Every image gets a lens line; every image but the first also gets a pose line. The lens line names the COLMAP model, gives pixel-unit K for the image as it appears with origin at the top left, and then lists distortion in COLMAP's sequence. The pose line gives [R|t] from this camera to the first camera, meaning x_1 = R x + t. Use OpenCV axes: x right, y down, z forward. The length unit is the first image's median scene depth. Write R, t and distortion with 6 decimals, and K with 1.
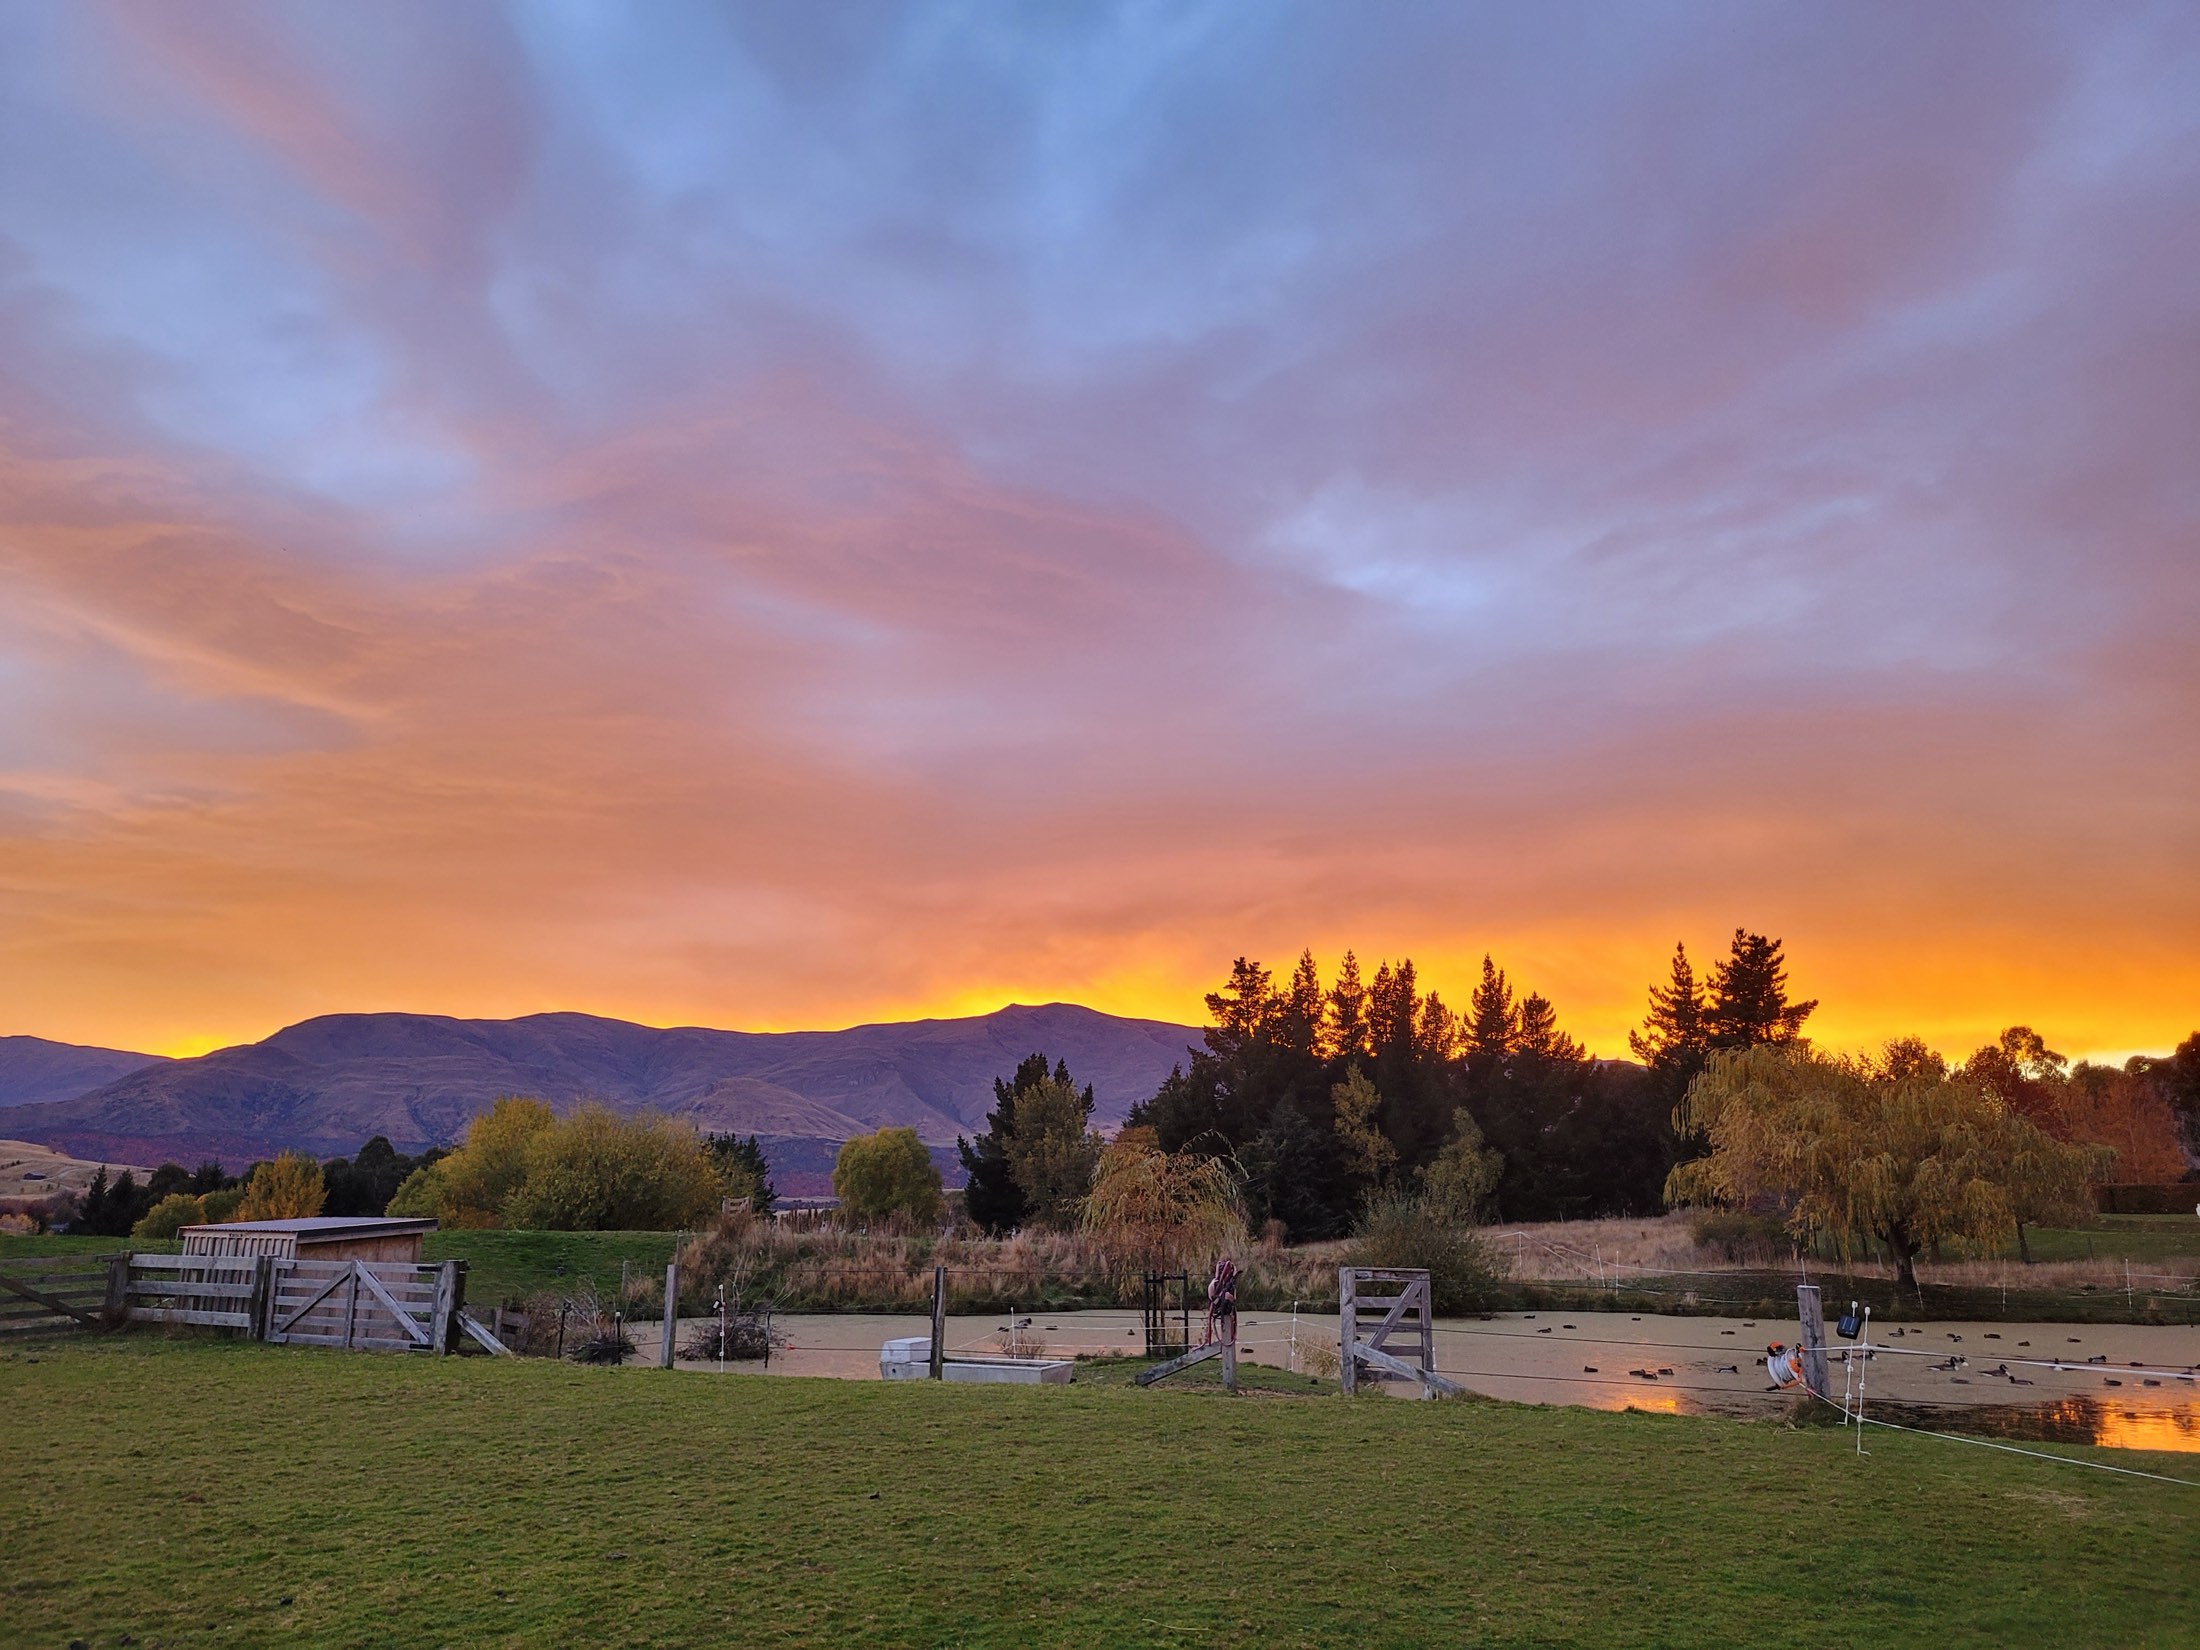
lens RADIAL K [[1662.2, 0, 1103.8], [0, 1662.2, 826.3], [0, 0, 1]] dist [0.051556, -0.023962]
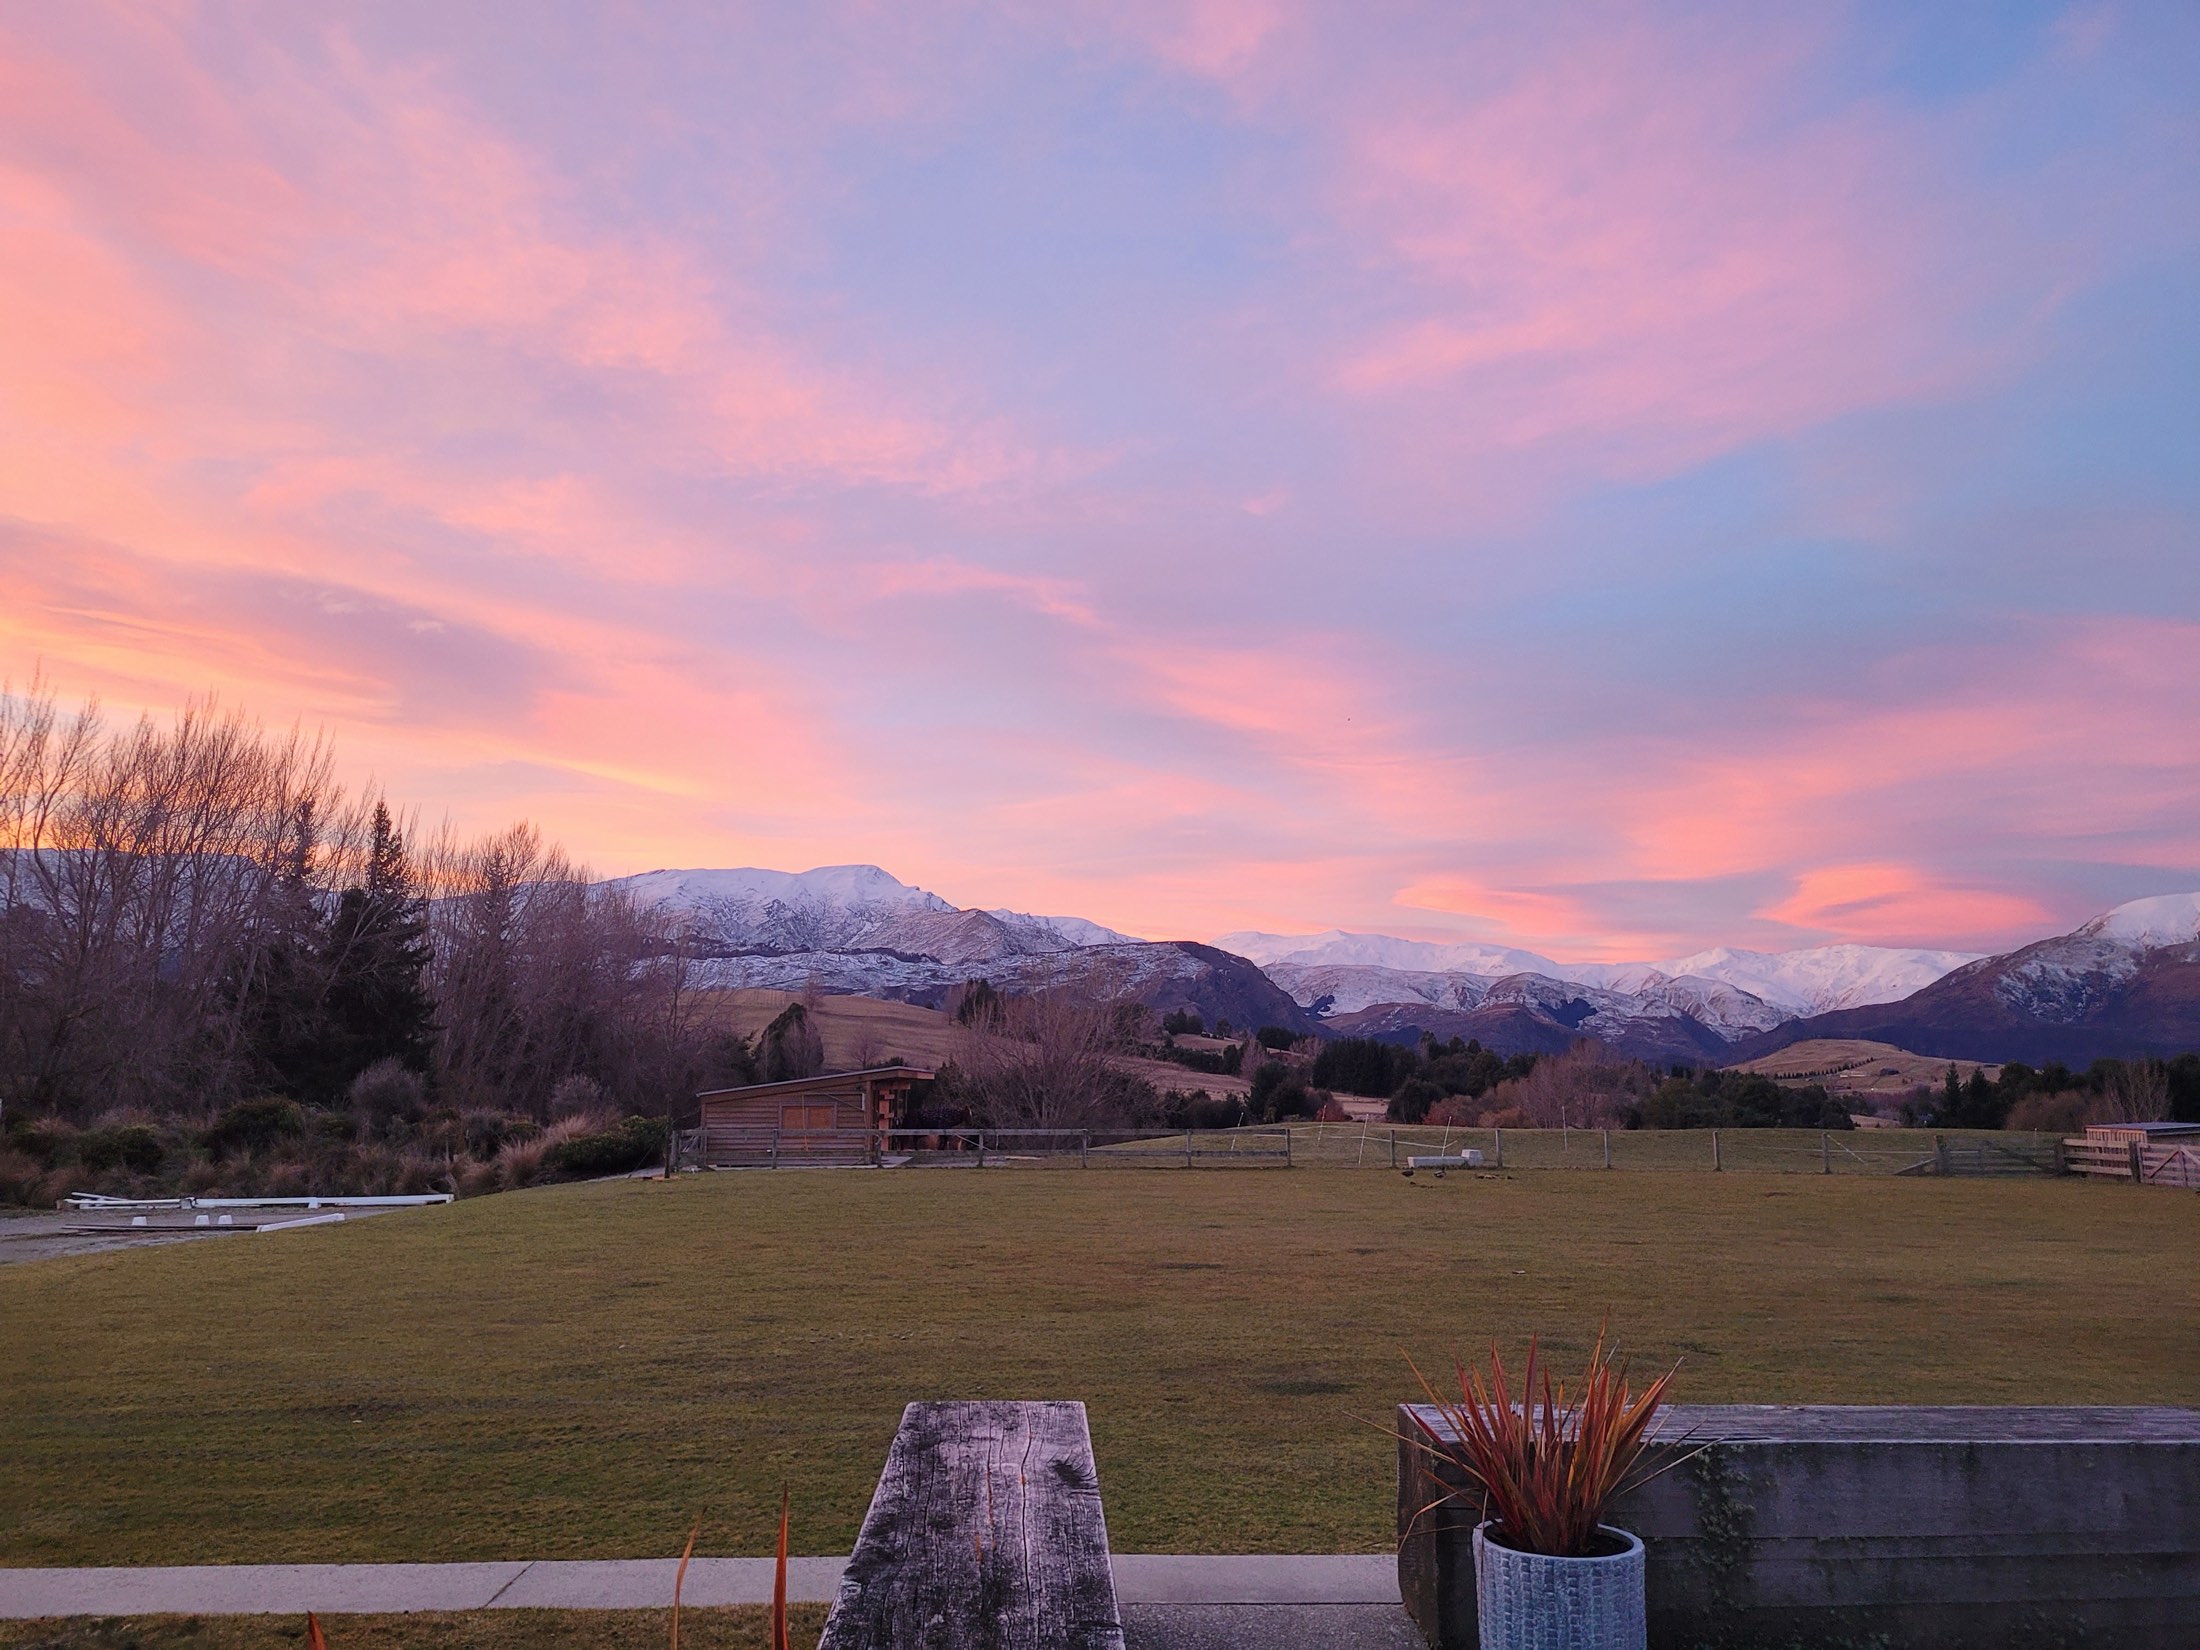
lens RADIAL K [[1662.2, 0, 1096.3], [0, 1662.2, 805.7], [0, 0, 1]] dist [0.051556, -0.023962]
pose [[0.549882, -0.149451, -0.821763, 0.537084], [0.189754, 0.980488, -0.051344, -0.266850], [0.813402, -0.127700, 0.567512, -1.091516]]
